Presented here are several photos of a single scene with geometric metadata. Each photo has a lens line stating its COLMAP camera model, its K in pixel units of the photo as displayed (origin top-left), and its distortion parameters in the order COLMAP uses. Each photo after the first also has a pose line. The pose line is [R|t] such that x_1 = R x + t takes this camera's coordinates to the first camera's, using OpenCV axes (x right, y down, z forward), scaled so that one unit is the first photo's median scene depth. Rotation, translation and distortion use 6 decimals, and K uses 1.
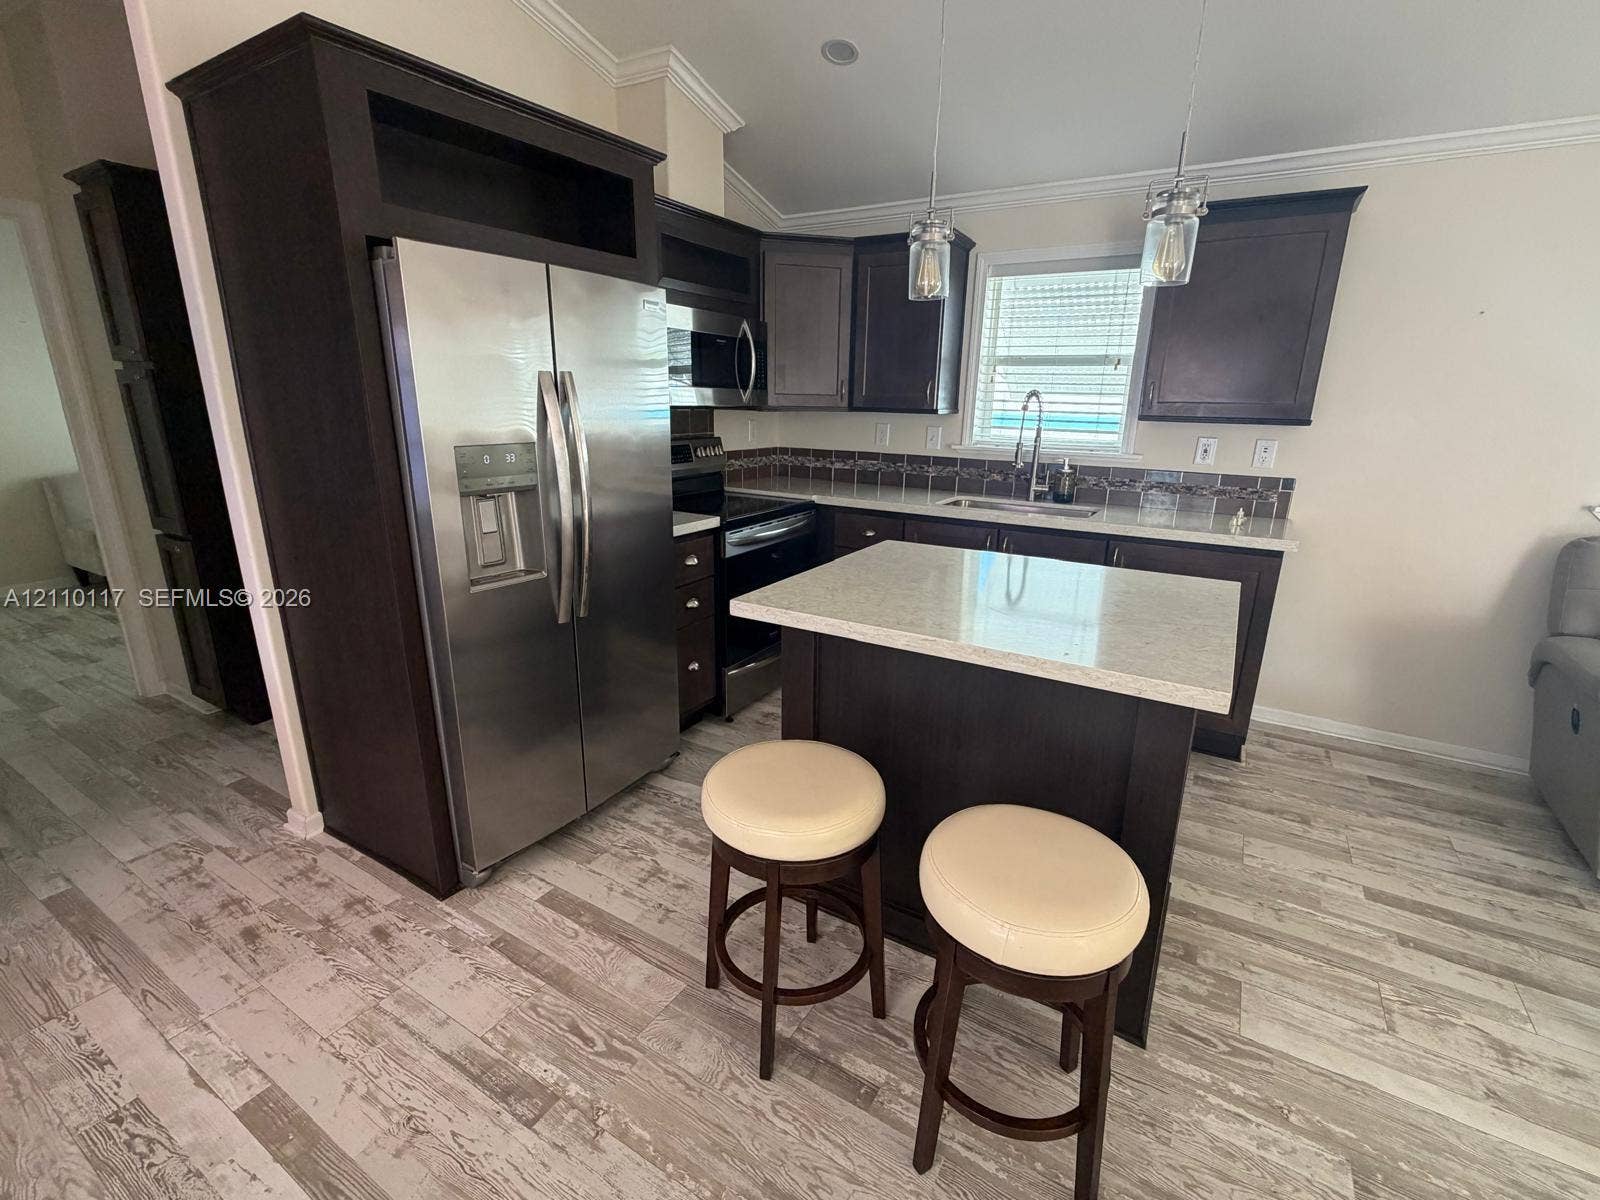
lens RADIAL K [[720.7, 0, 805.6], [0, 720.7, 602.0], [0, 0, 1]] dist [0.002497, 0.000334]
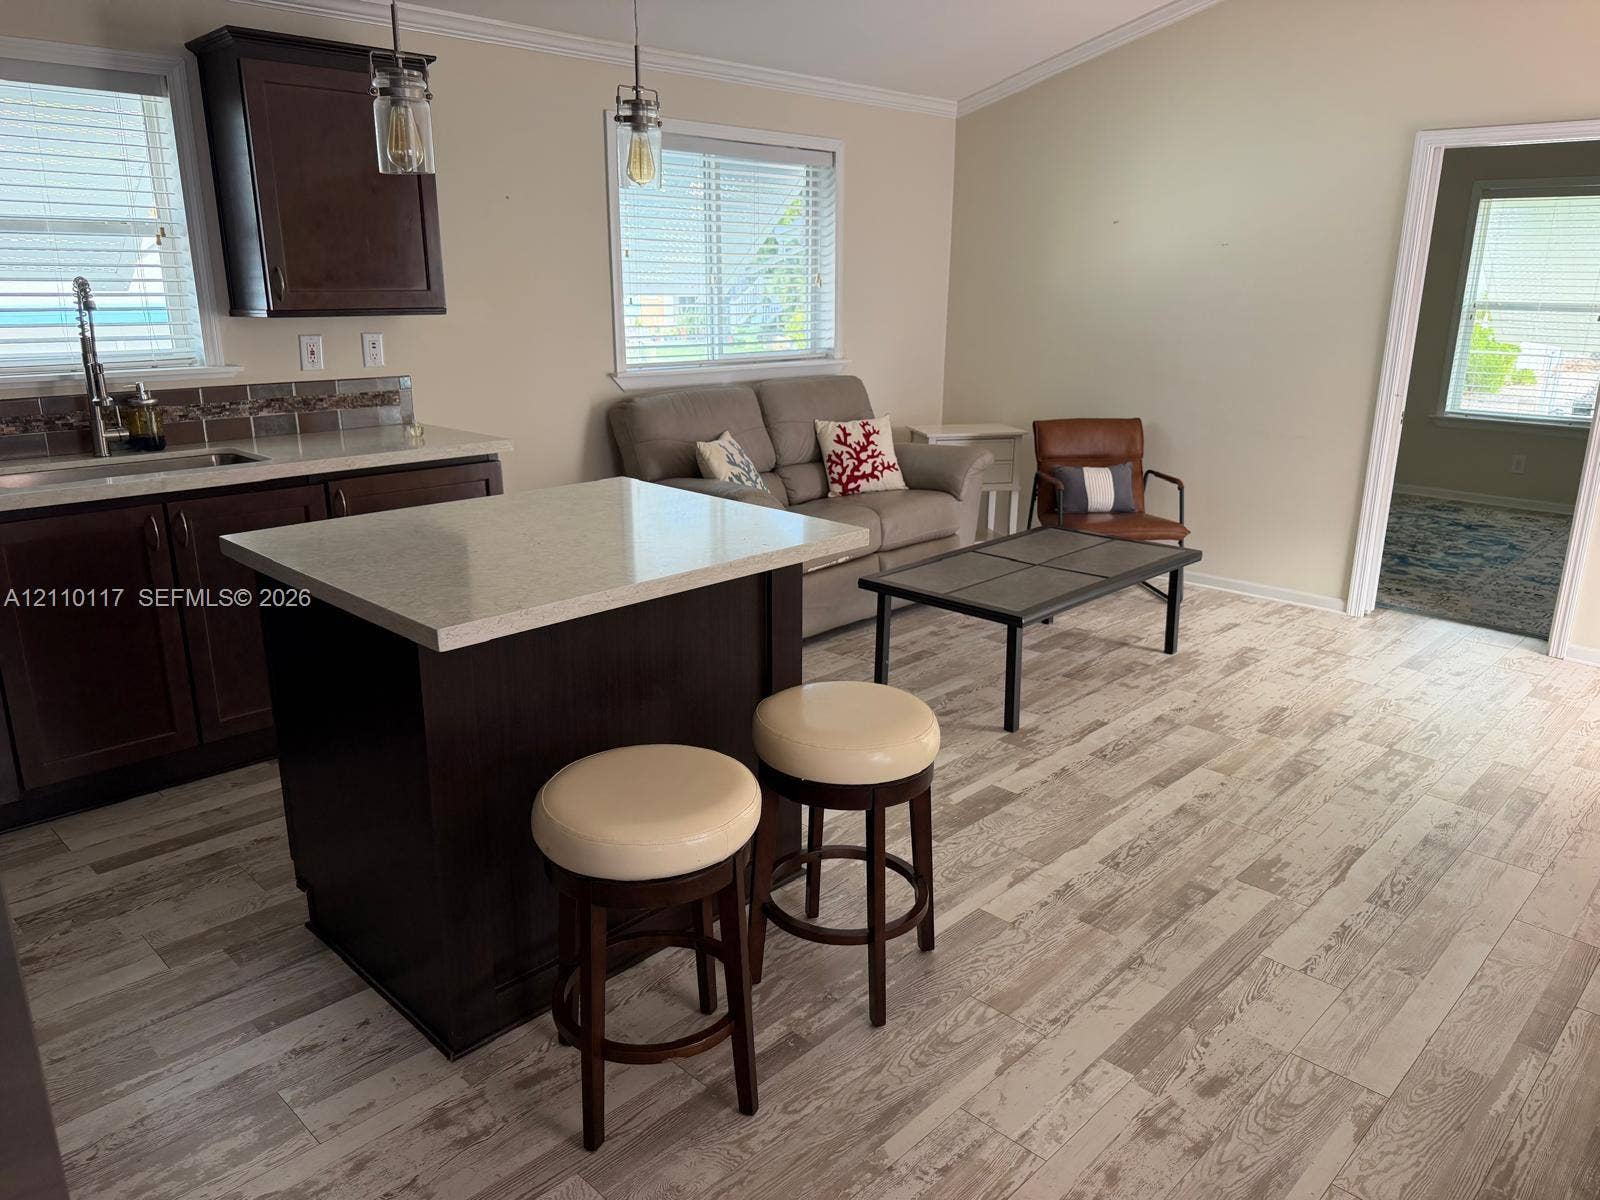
lens RADIAL K [[1126.7, 0, 799.6], [0, 1126.7, 600.0], [0, 0, 1]] dist [0.030770, -0.034466]
pose [[0.225033, -0.282524, 0.932491, -0.853366], [0.263107, 0.939105, 0.221034, -0.145521], [-0.938155, 0.195605, 0.285664, 0.340107]]
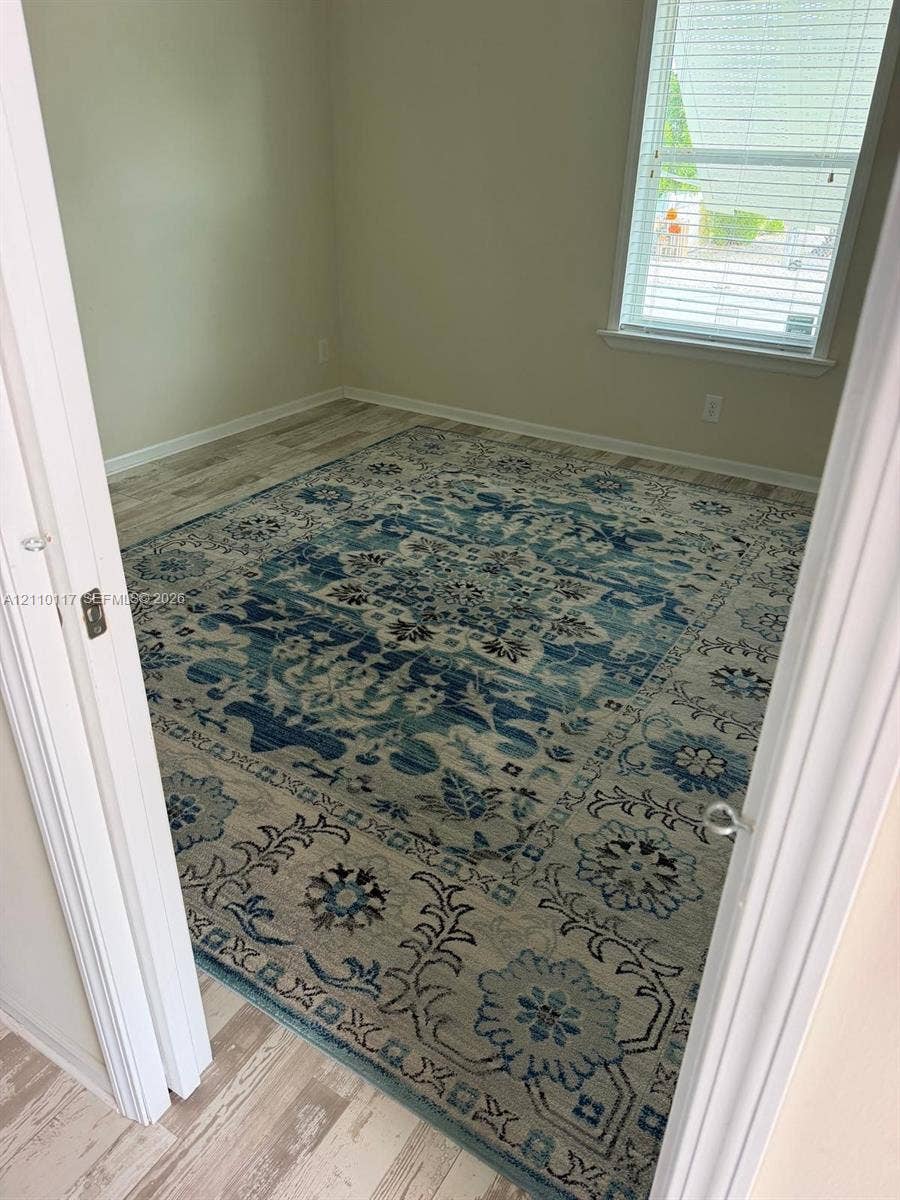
lens RADIAL K [[845.0, 0, 452.5], [0, 845.0, 597.9], [0, 0, 1]] dist [0.030770, -0.034466]
pose [[0.007989, -0.491354, 0.870923, 1.441731], [0.247898, 0.844737, 0.474307, 0.196694], [-0.968753, 0.212111, 0.128554, -0.504605]]
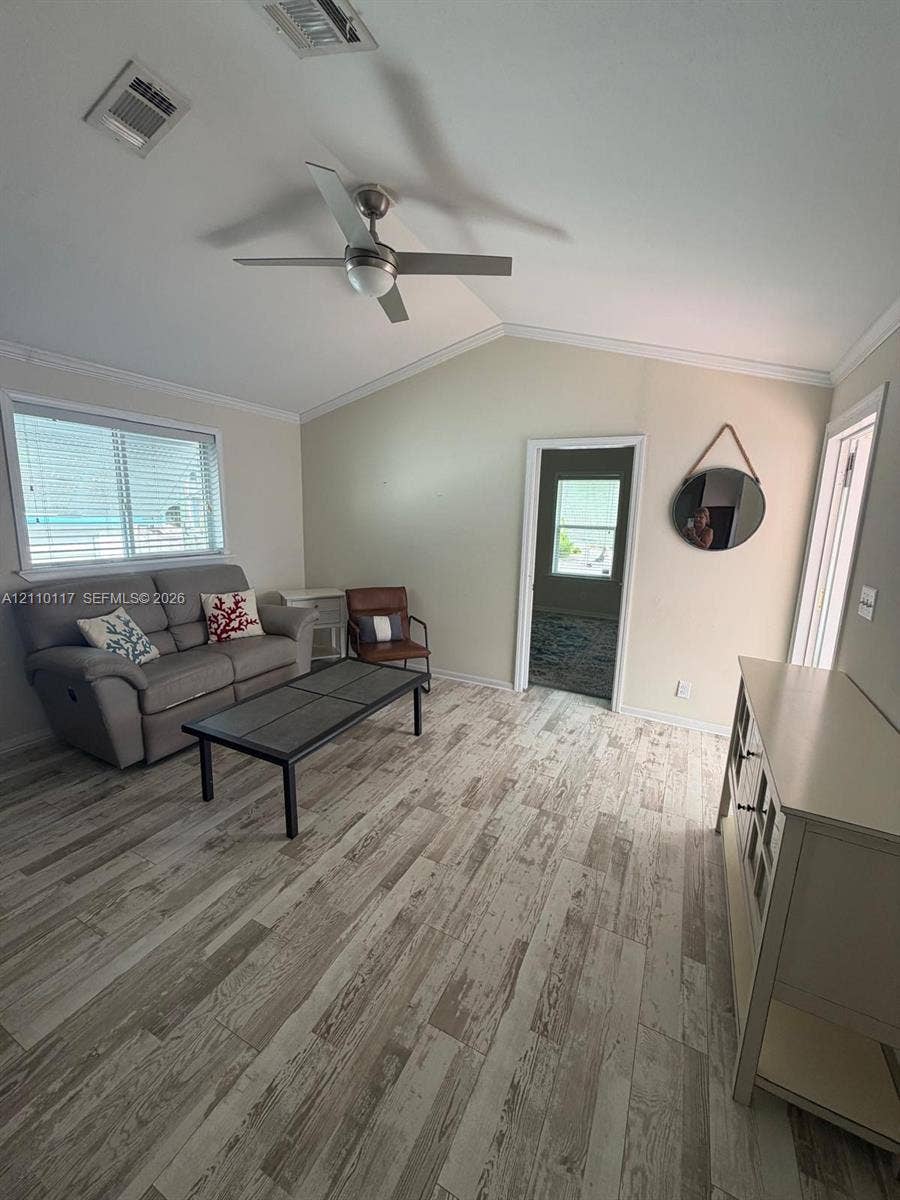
lens RADIAL K [[477.9, 0, 448.6], [0, 477.9, 592.4], [0, 0, 1]] dist [0.000921, 0.000326]
pose [[-0.073274, -0.187885, 0.979454, -0.065130], [0.242965, 0.949141, 0.200247, -0.087235], [-0.967264, 0.252646, -0.023898, 0.128650]]
